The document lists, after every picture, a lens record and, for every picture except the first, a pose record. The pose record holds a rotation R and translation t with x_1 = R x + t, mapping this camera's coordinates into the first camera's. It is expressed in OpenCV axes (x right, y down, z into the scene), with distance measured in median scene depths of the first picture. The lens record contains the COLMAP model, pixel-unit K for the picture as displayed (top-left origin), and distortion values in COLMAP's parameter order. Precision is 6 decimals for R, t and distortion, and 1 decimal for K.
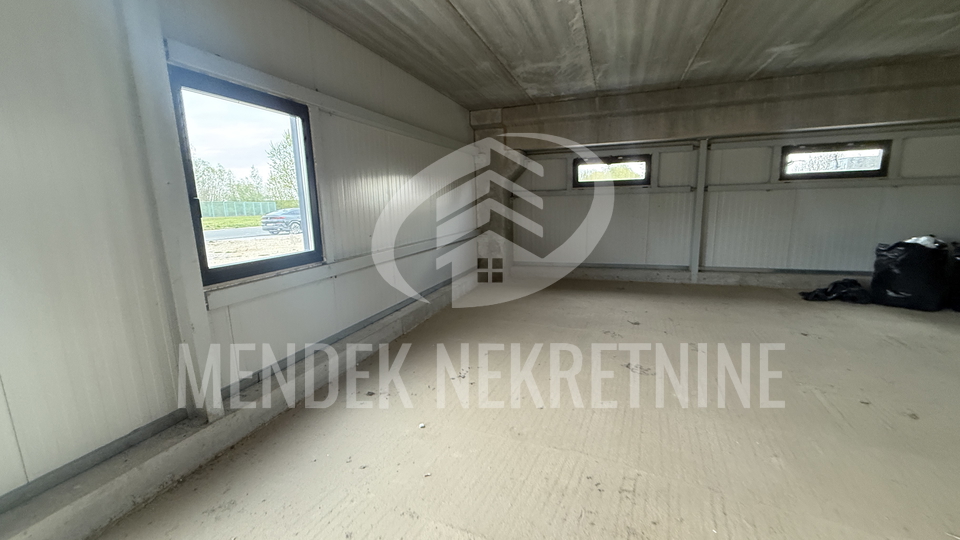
lens RADIAL K [[382.7, 0, 477.0], [0, 382.7, 267.7], [0, 0, 1]] dist [0.001766, 0.000237]
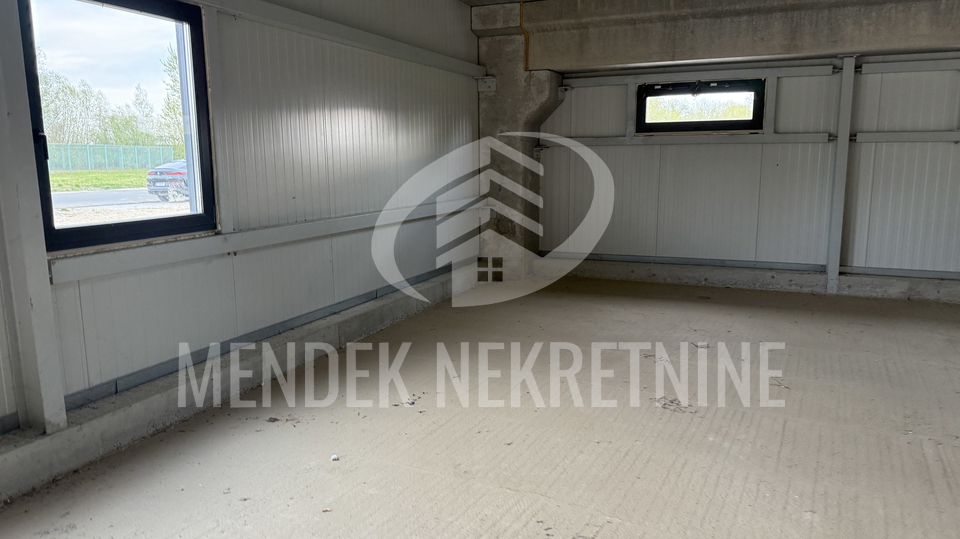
lens RADIAL K [[672.1, 0, 479.9], [0, 672.1, 259.0], [0, 0, 1]] dist [0.051343, -0.061533]
pose [[0.997955, 0.029886, -0.056504, 0.079794], [-0.030840, 0.999395, -0.016087, 0.022647], [0.055989, 0.017797, 0.998273, -0.107653]]
